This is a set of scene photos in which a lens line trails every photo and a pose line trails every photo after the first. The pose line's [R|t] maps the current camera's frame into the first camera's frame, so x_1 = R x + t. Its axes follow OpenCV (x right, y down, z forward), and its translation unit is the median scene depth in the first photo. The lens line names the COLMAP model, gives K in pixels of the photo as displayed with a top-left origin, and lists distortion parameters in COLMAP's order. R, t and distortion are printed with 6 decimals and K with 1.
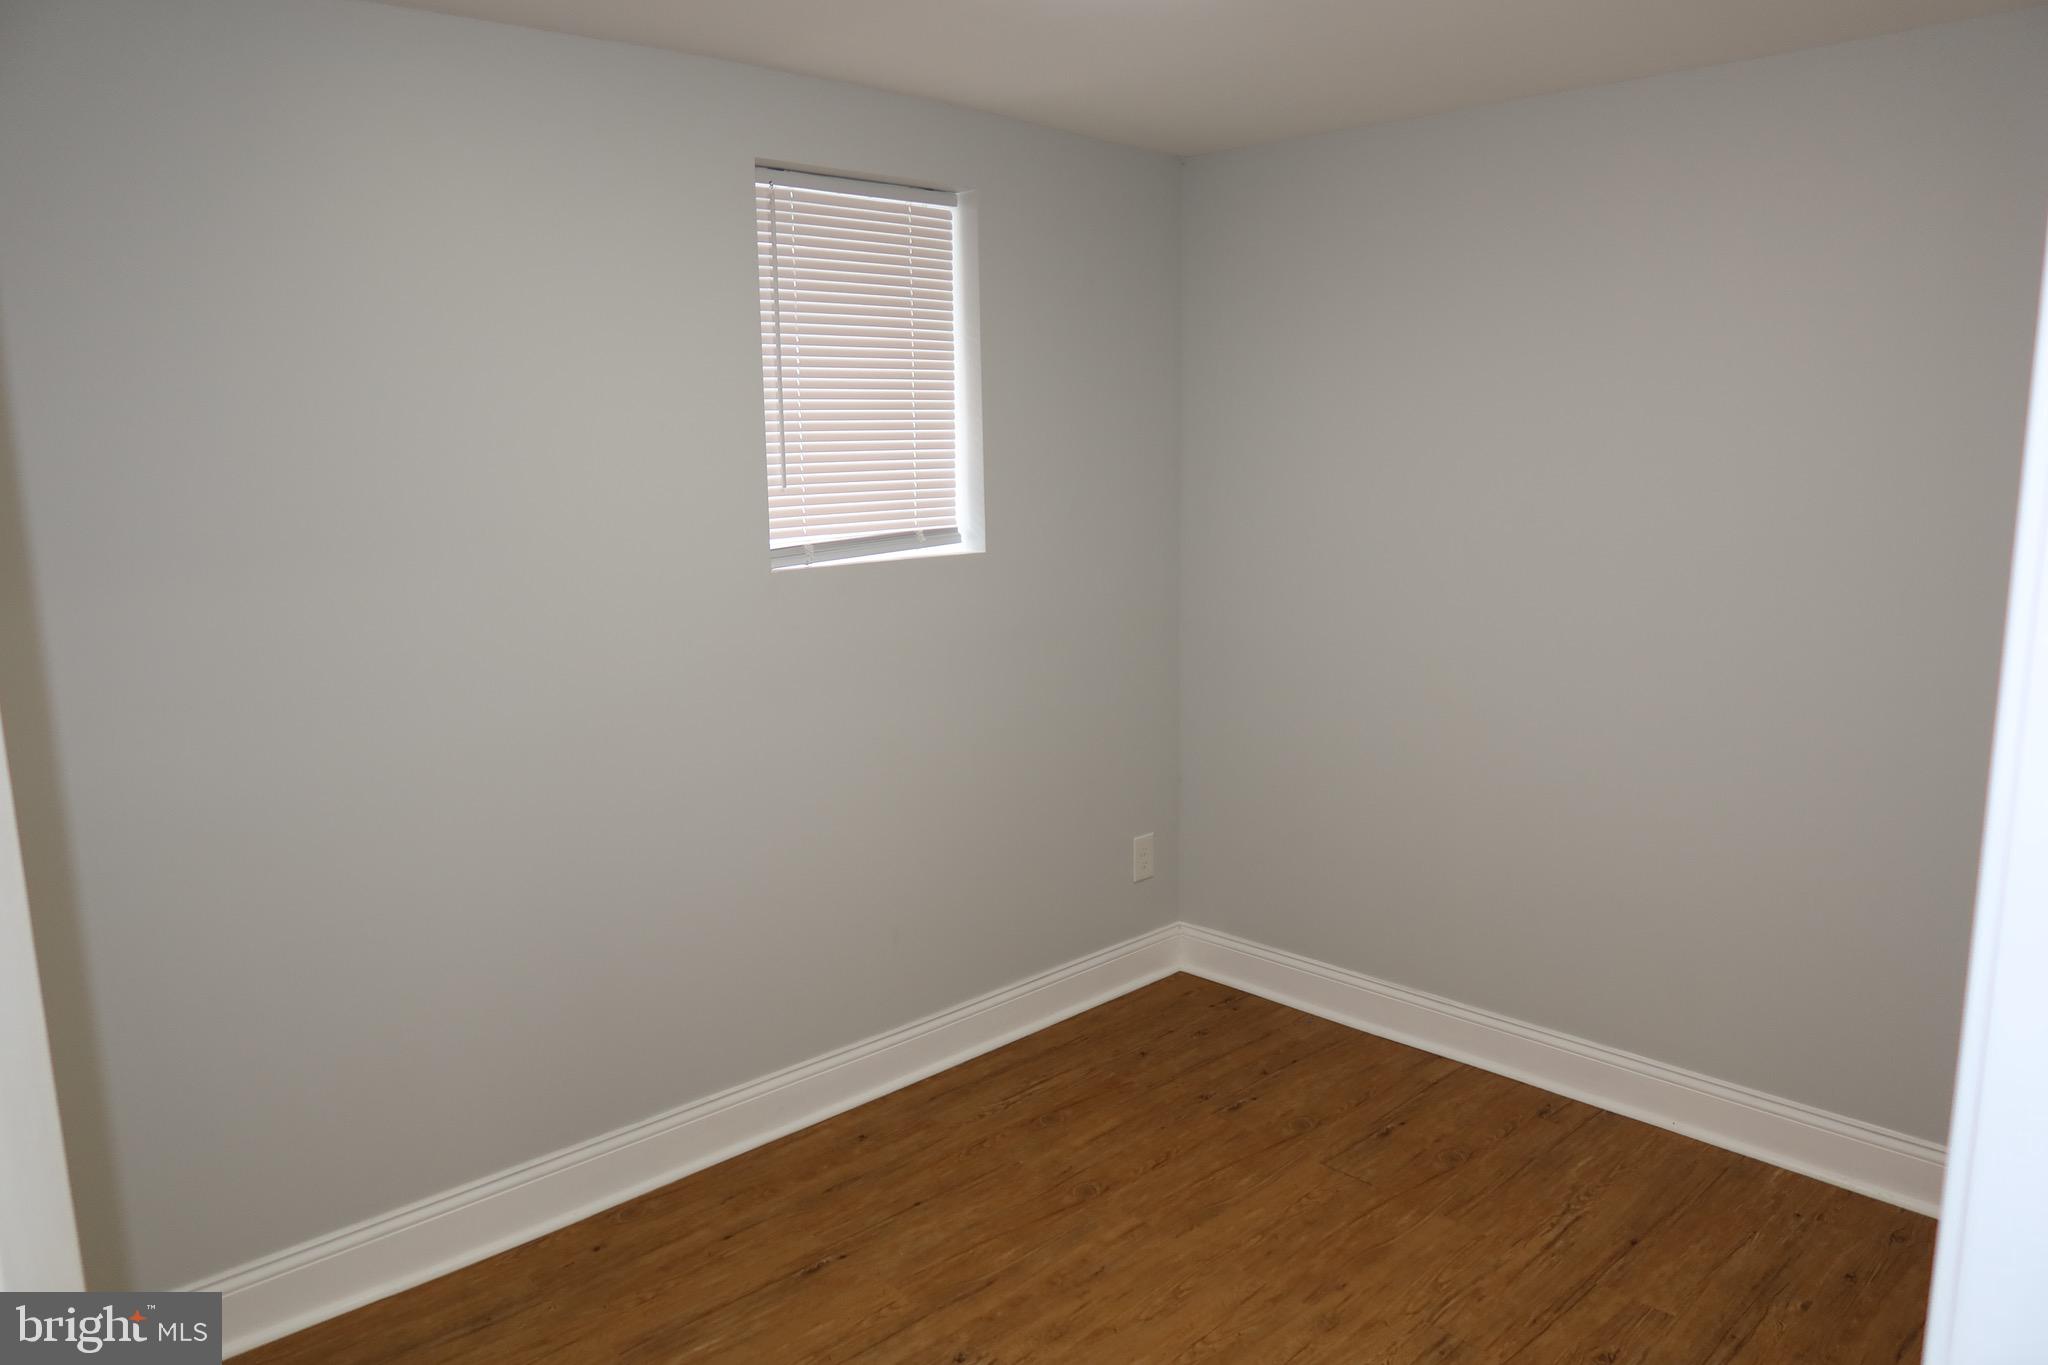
lens RADIAL K [[1413.8, 0, 1042.0], [0, 1413.8, 679.7], [0, 0, 1]] dist [-0.002869, 0.010647]
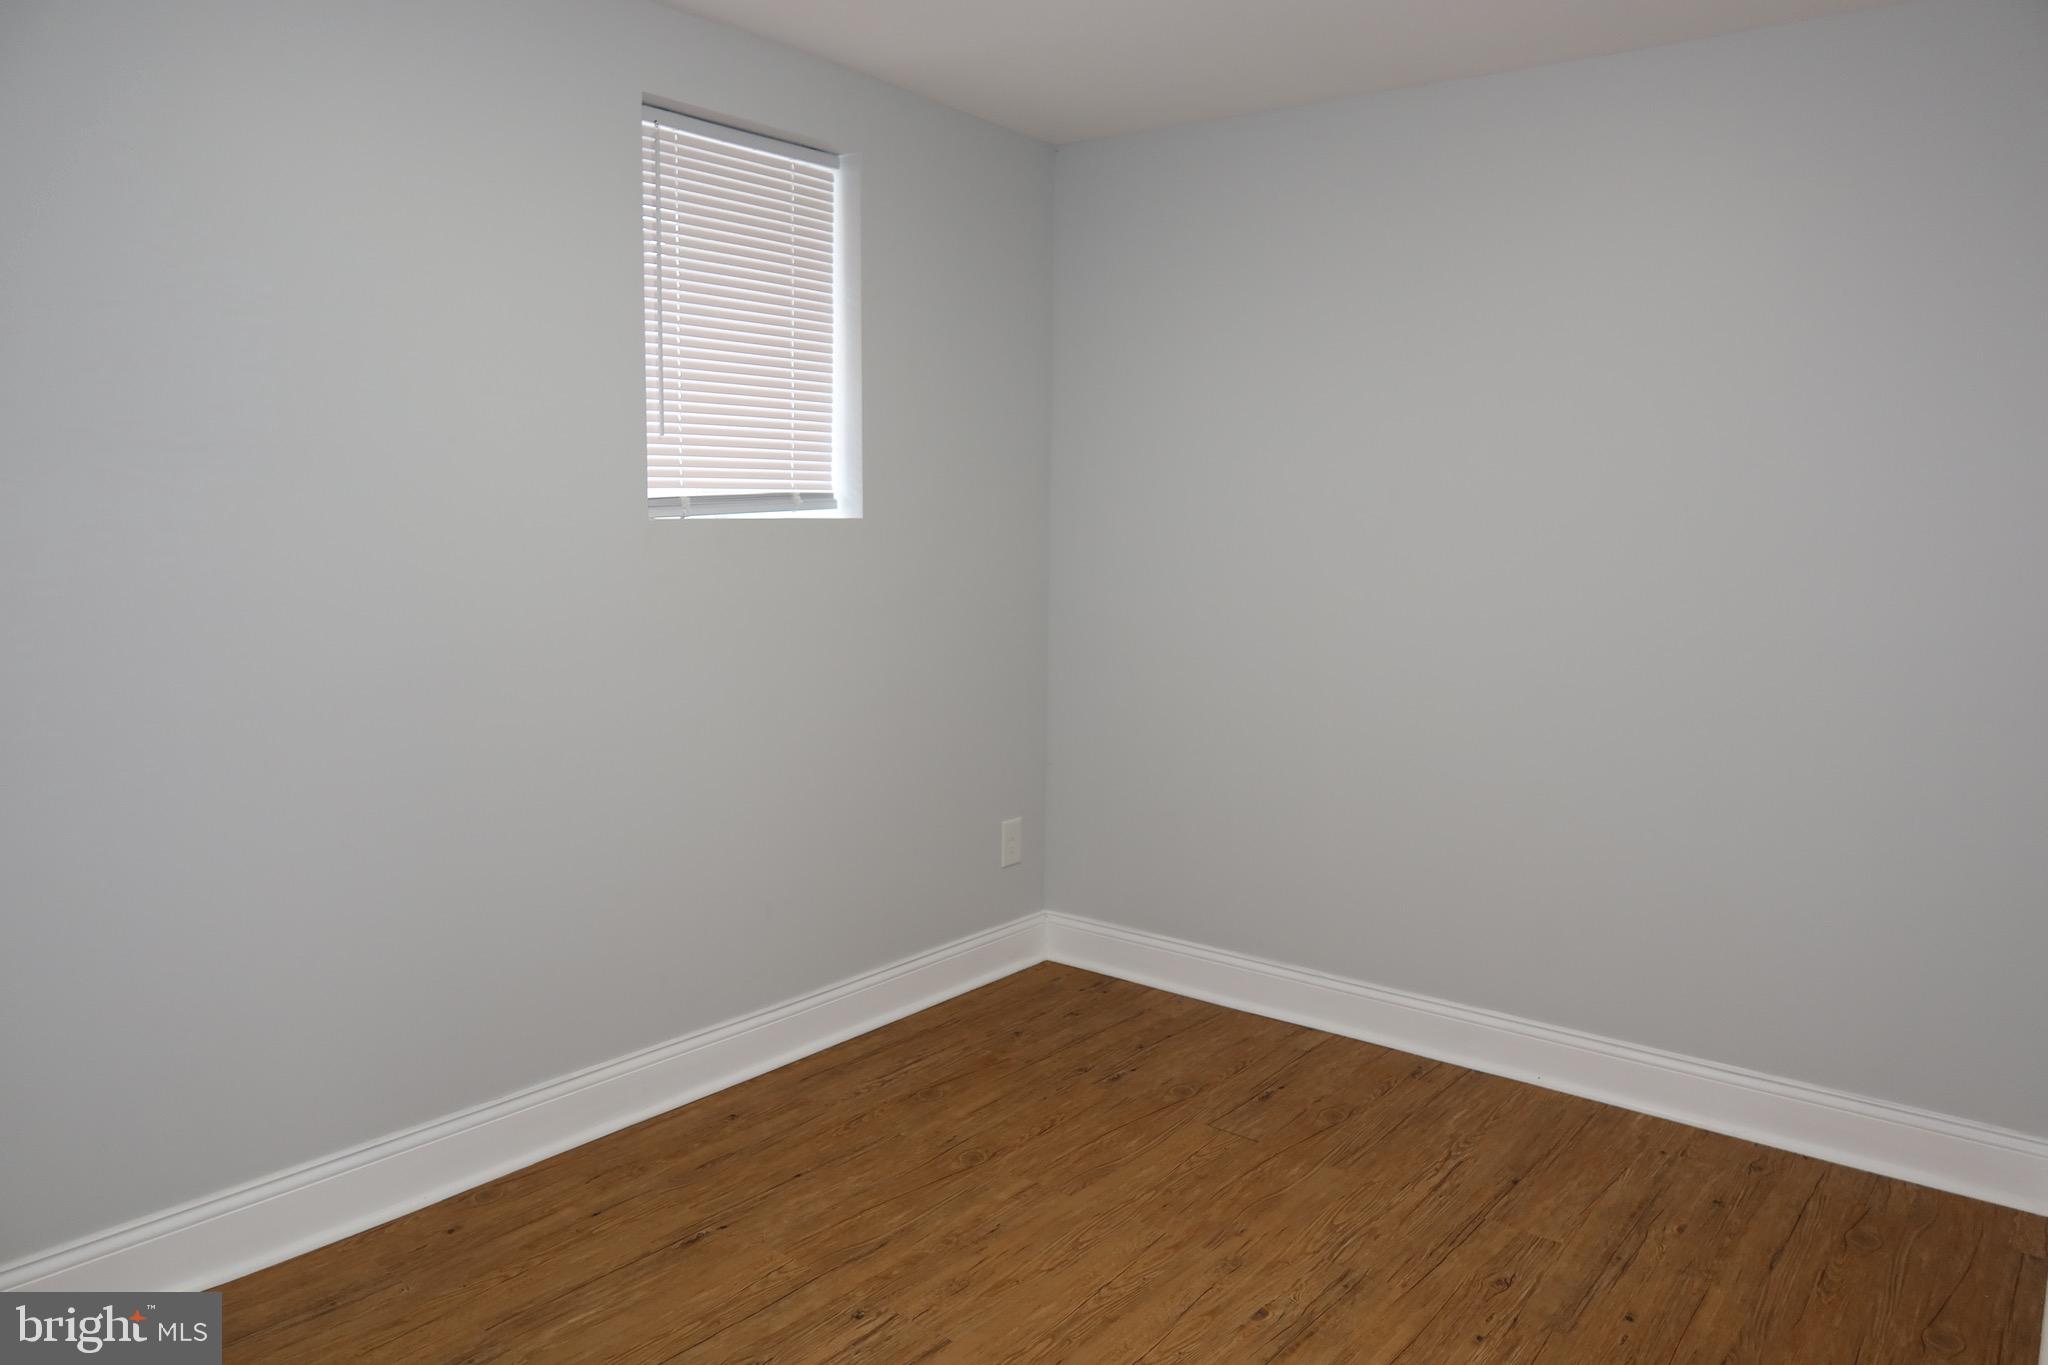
lens RADIAL K [[1413.8, 0, 1021.2], [0, 1413.8, 683.3], [0, 0, 1]] dist [-0.002869, 0.010647]
pose [[0.992074, 0.007351, 0.125443, -0.060671], [-0.000358, 0.998449, -0.055681, 0.091686], [-0.125657, 0.055195, 0.990537, 0.017139]]
